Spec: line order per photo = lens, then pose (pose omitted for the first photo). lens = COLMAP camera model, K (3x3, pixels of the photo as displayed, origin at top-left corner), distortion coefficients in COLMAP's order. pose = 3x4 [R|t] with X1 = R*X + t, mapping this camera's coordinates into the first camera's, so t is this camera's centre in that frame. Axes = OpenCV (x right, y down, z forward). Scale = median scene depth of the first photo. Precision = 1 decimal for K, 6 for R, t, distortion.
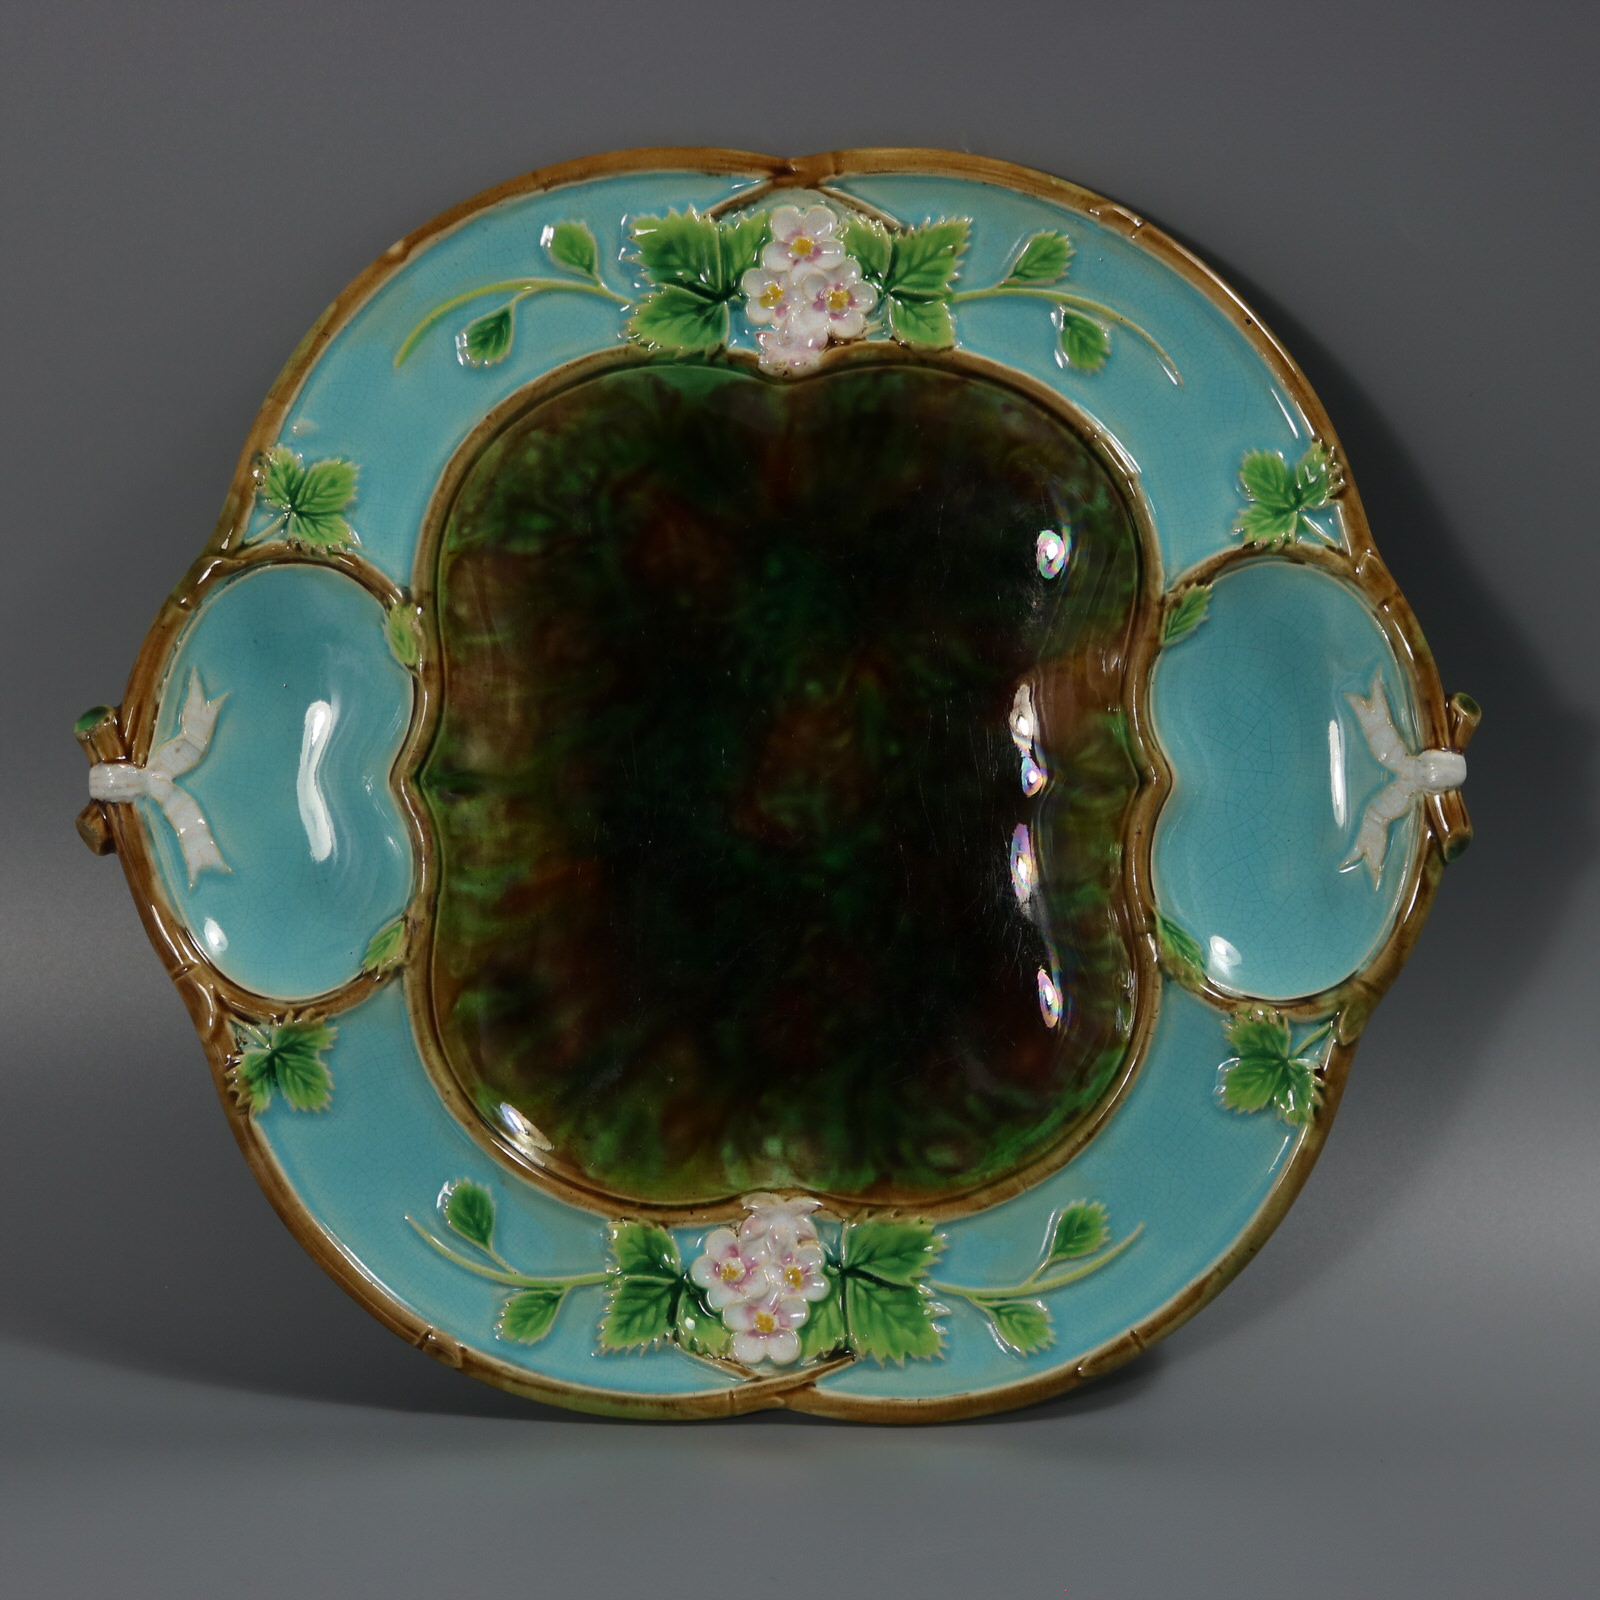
lens RADIAL K [[4388.9, 0, 796.3], [0, 4388.9, 807.2], [0, 0, 1]] dist [-0.008957, 0.000000]
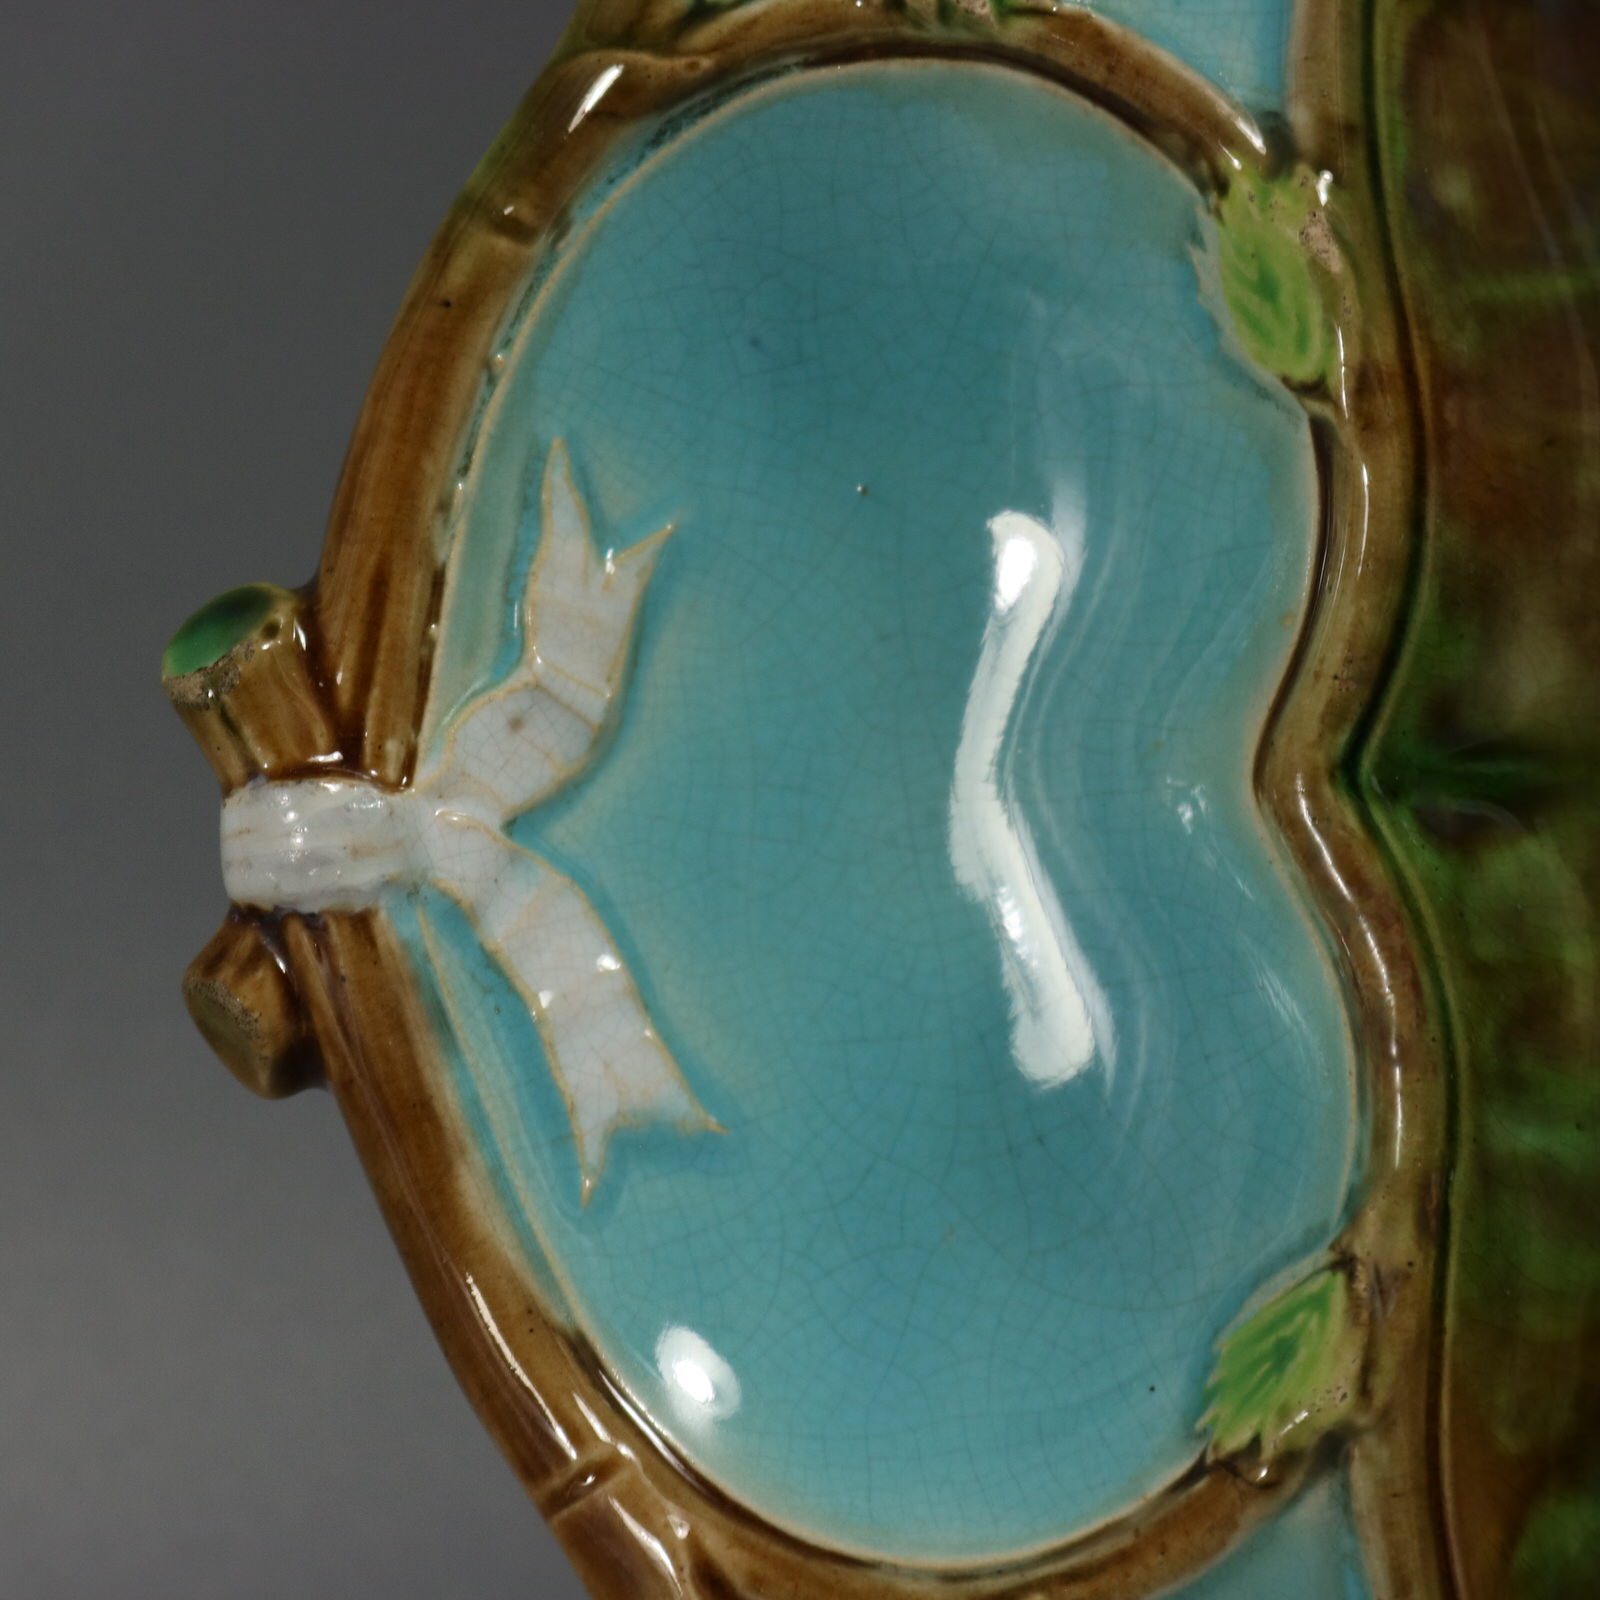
lens RADIAL K [[5808.0, 0, 801.6], [0, 5808.0, 797.3], [0, 0, 1]] dist [0.013361, 0.000000]
pose [[0.996255, -0.057217, -0.064824, -0.096886], [0.055934, 0.998204, -0.021449, 0.001276], [0.065935, 0.017743, 0.997666, 0.613050]]
